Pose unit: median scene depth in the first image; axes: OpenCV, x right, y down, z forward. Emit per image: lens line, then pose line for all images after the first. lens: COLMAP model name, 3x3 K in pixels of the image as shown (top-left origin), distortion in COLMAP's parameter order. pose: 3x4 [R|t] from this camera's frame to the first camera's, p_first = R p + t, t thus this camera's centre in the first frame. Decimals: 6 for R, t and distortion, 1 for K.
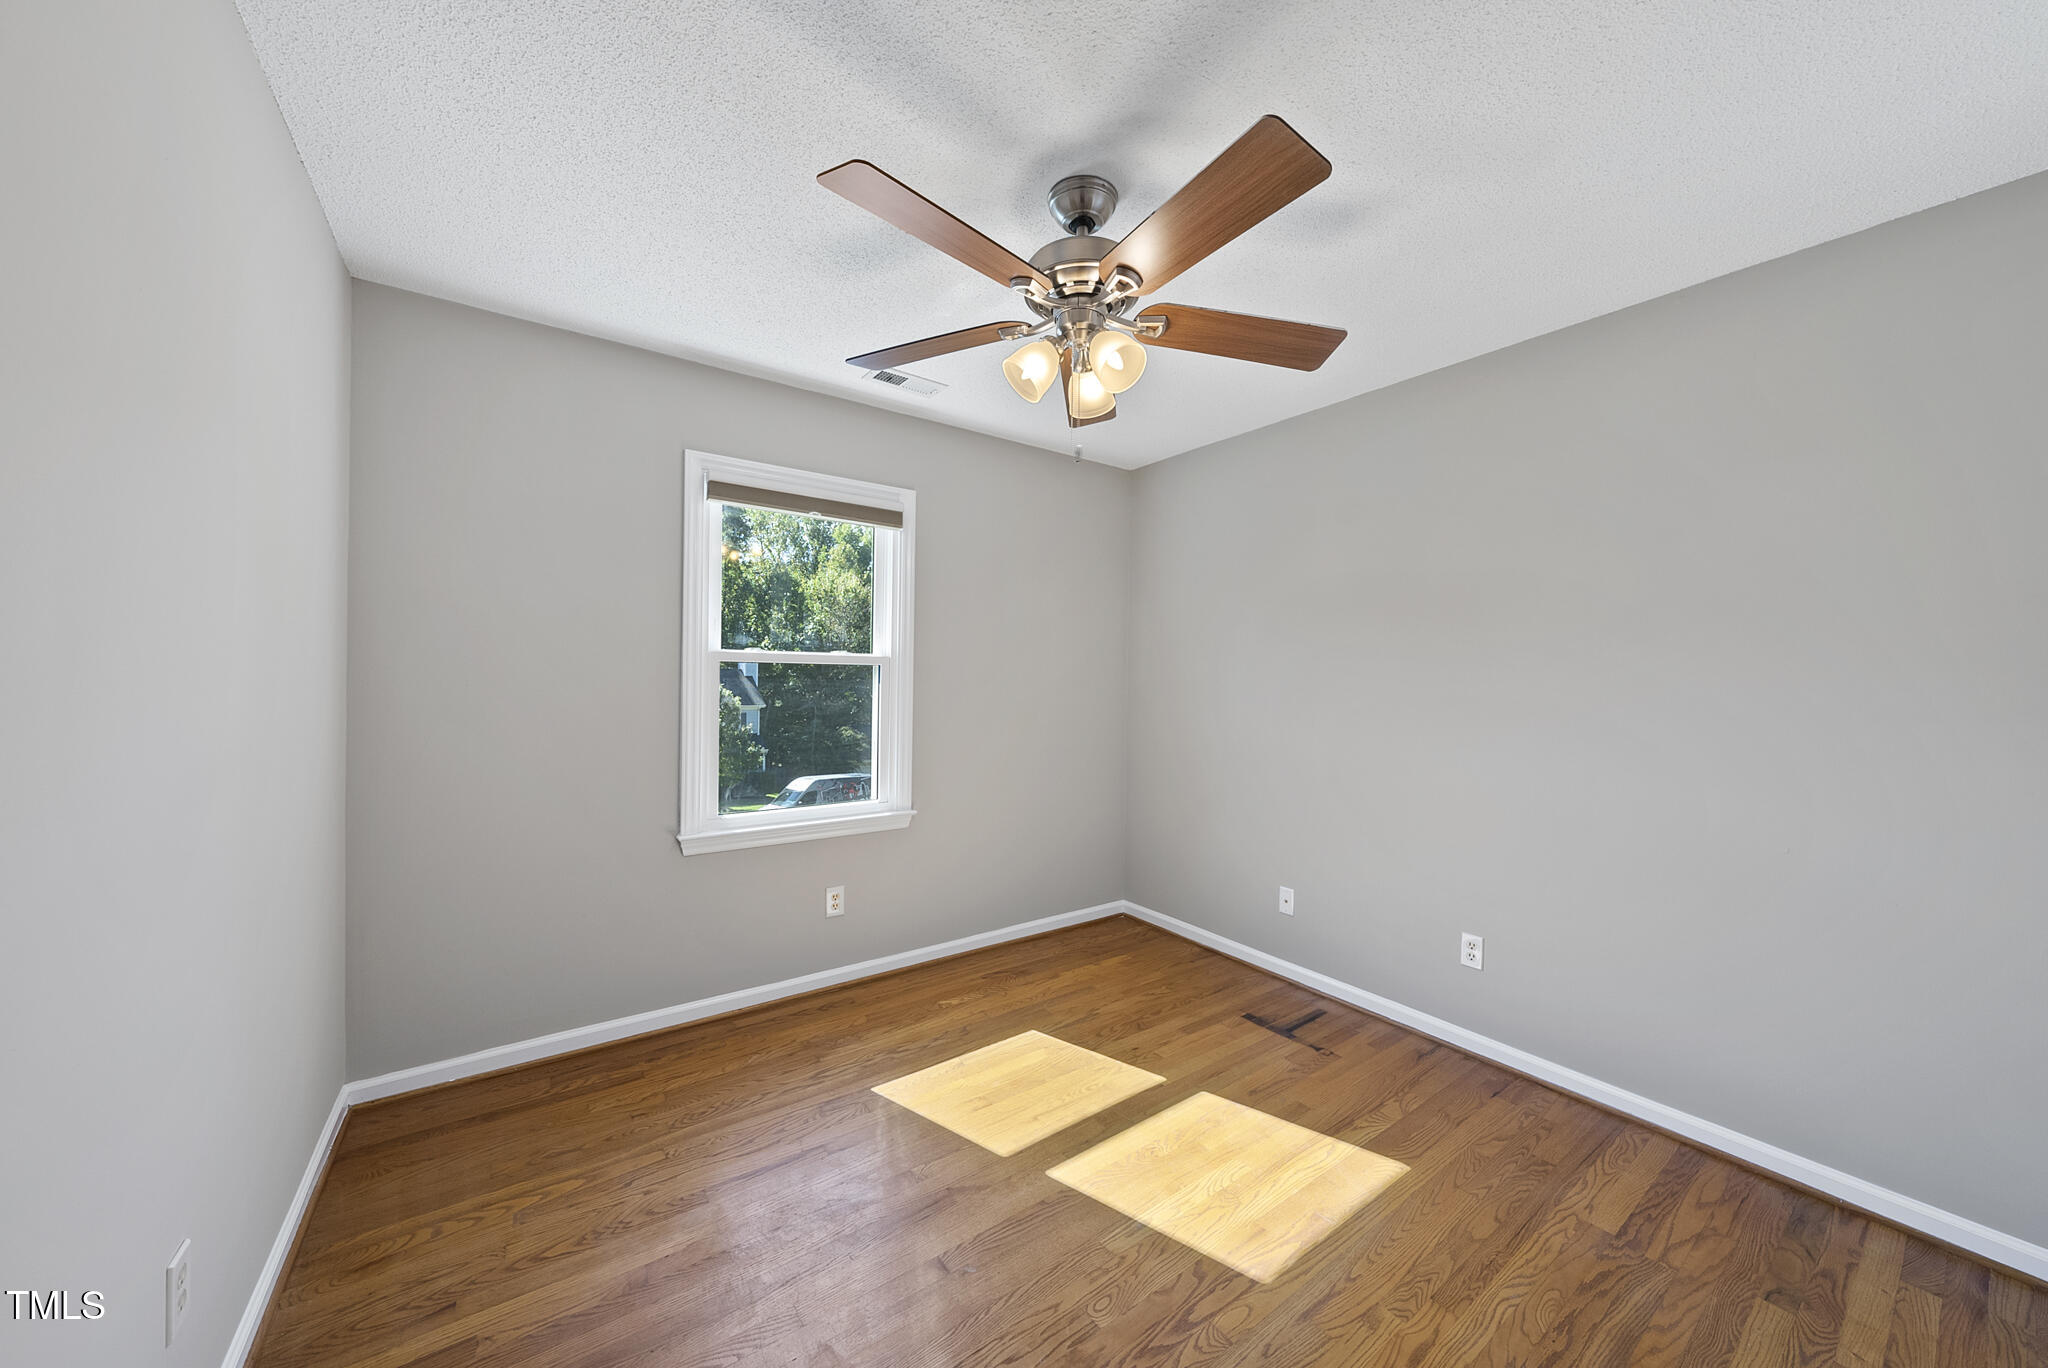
lens RADIAL K [[701.0, 0, 1006.0], [0, 701.0, 689.1], [0, 0, 1]] dist [-0.002733, 0.000407]
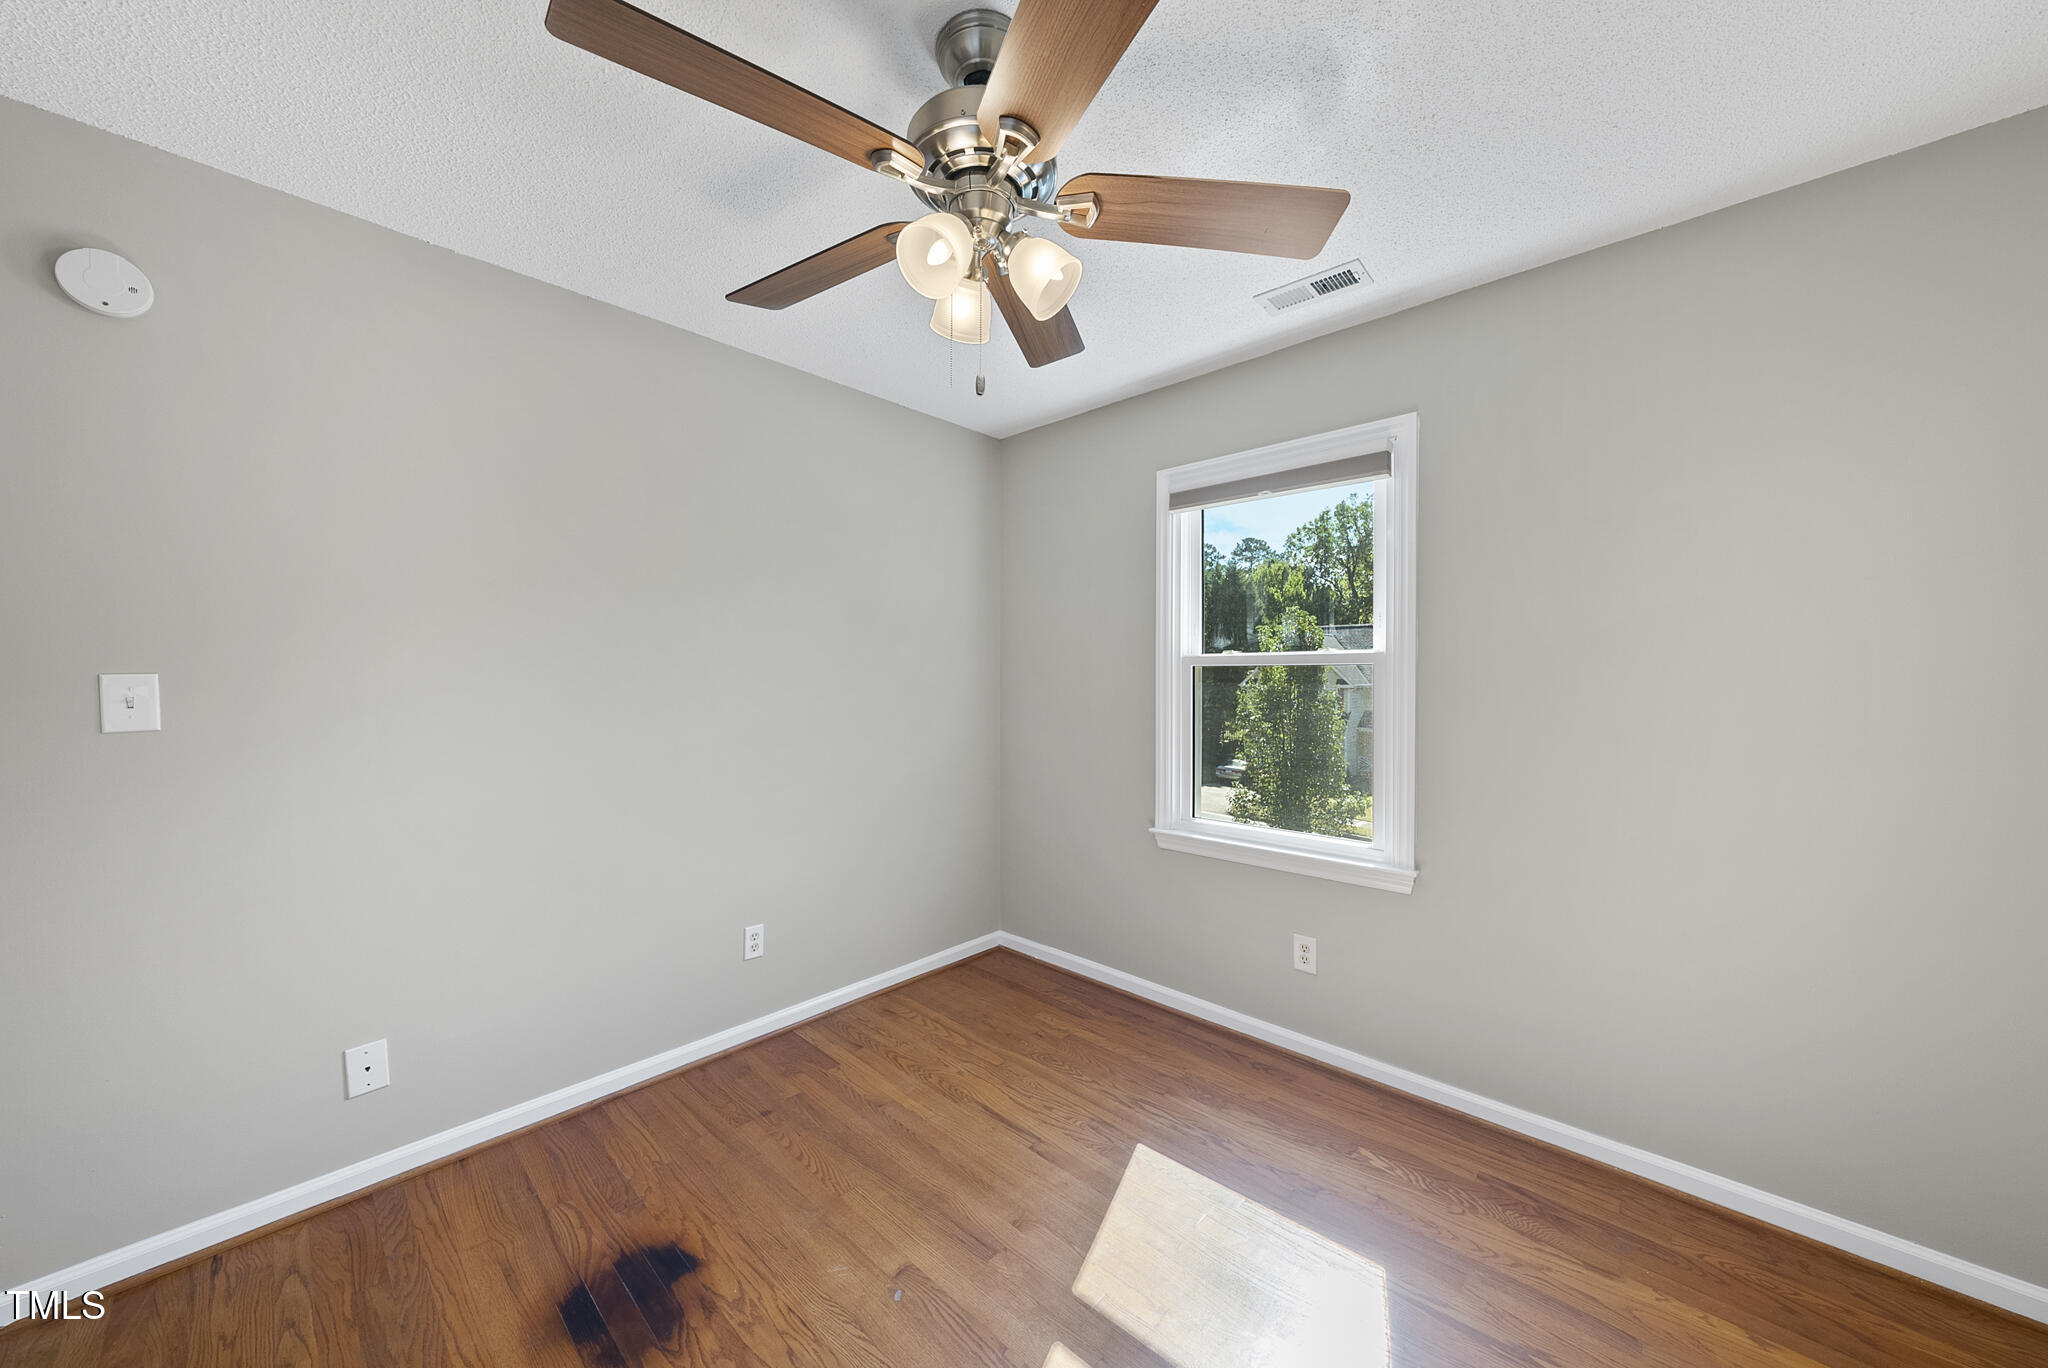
lens RADIAL K [[701.0, 0, 1025.5], [0, 701.0, 686.1], [0, 0, 1]] dist [-0.002733, 0.000407]
pose [[0.225224, 0.002263, -0.974304, 0.513164], [-0.015211, 0.999884, -0.001194, -0.005250], [0.974188, 0.015089, 0.225233, 0.522566]]
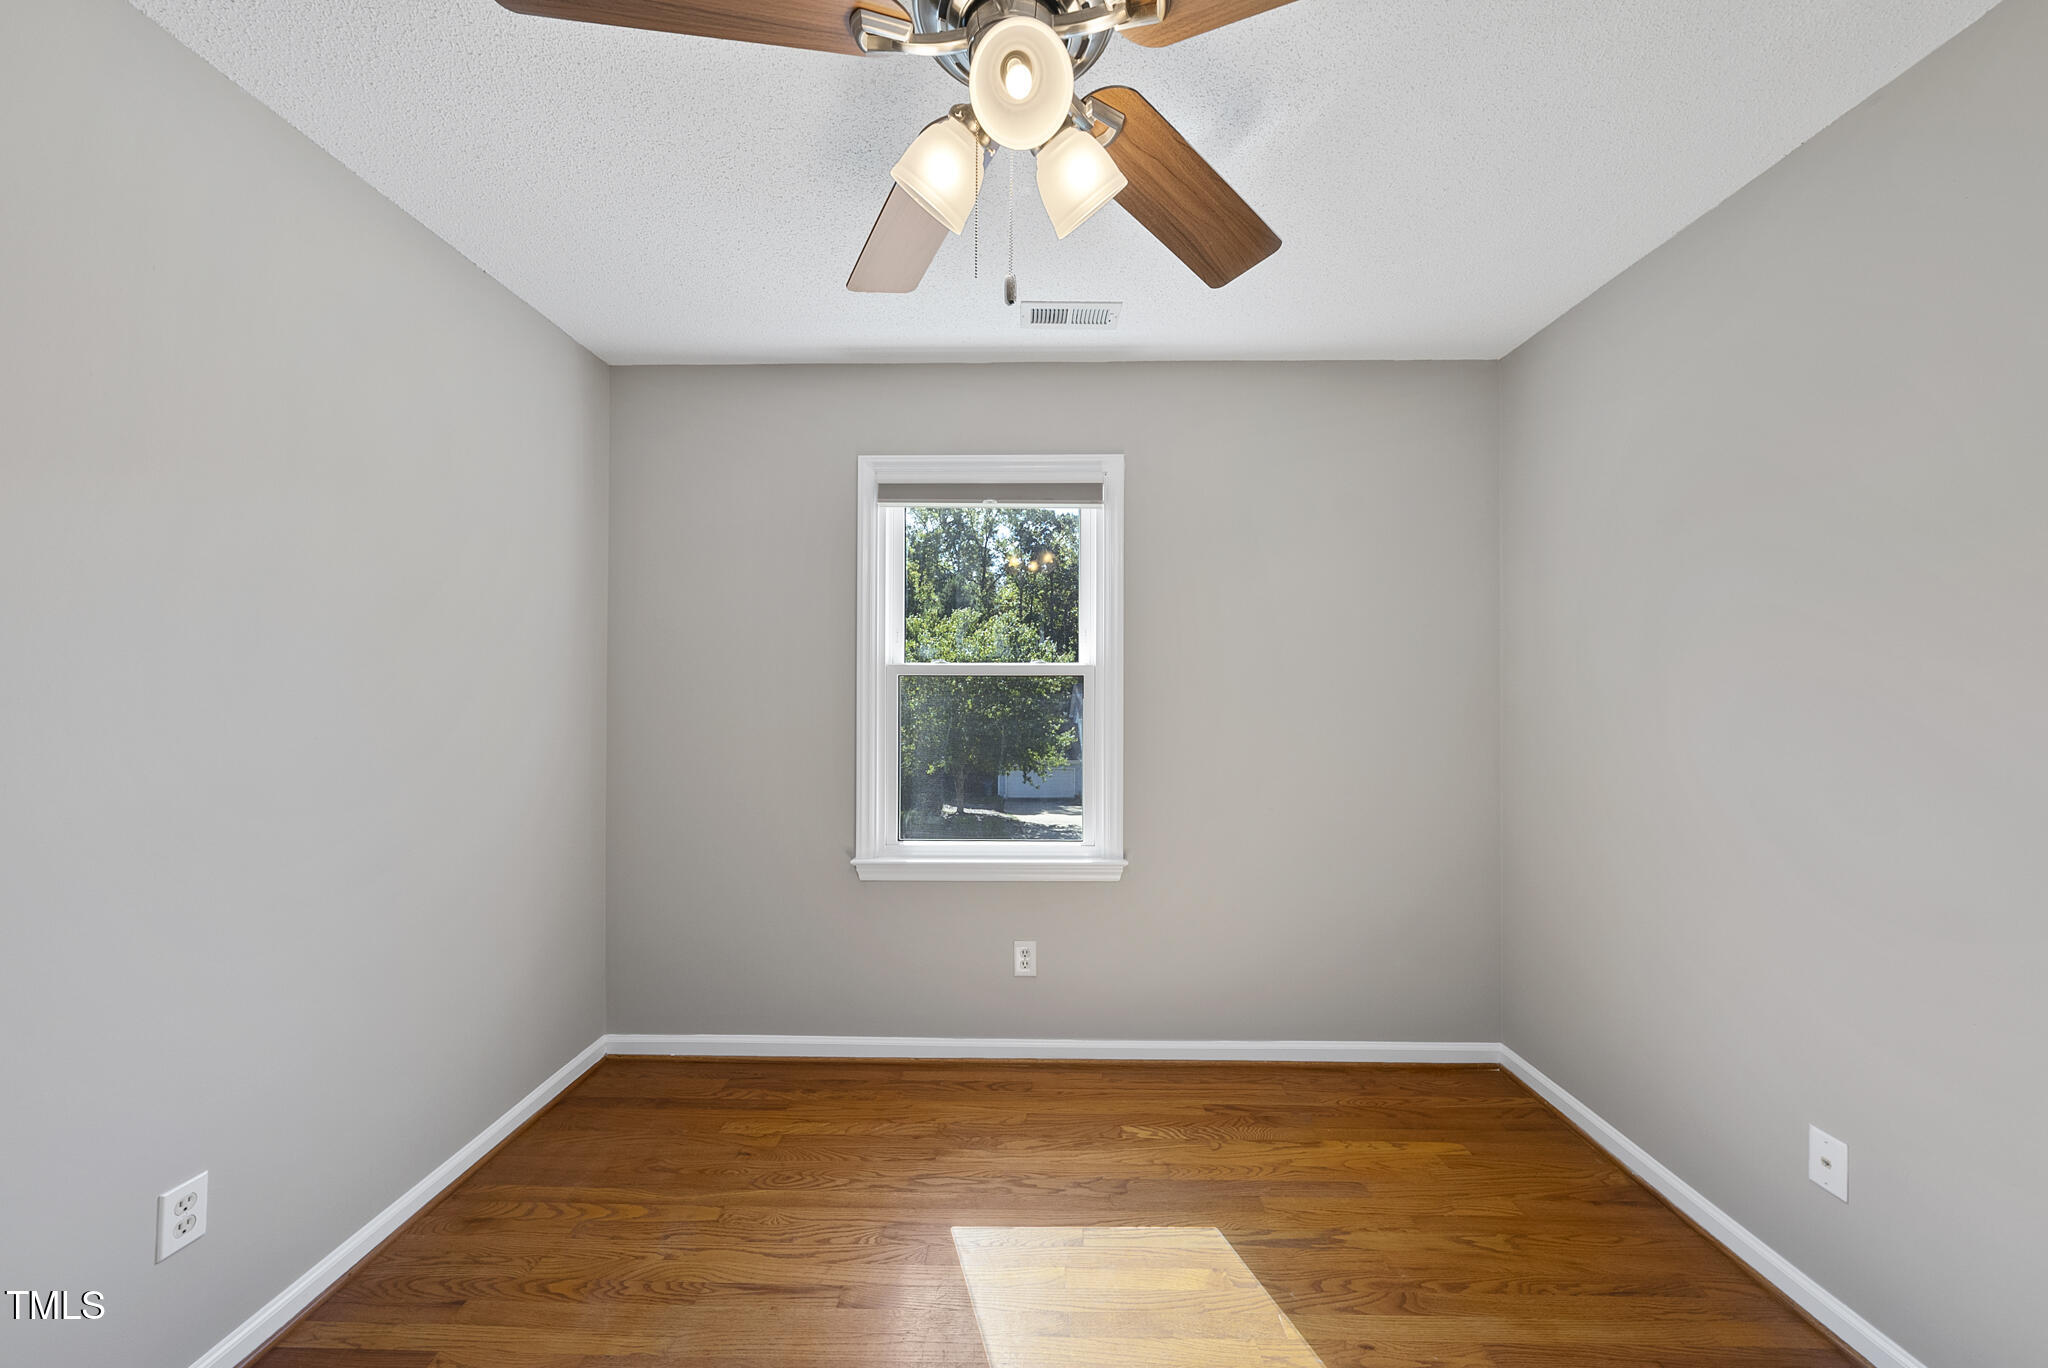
lens RADIAL K [[701.0, 0, 1018.0], [0, 701.0, 685.2], [0, 0, 1]] dist [-0.002733, 0.000407]
pose [[0.812950, -0.013398, -0.582179, 0.256895], [-0.001707, 0.999676, -0.025389, -0.002651], [0.582331, 0.021634, 0.812664, 0.326697]]
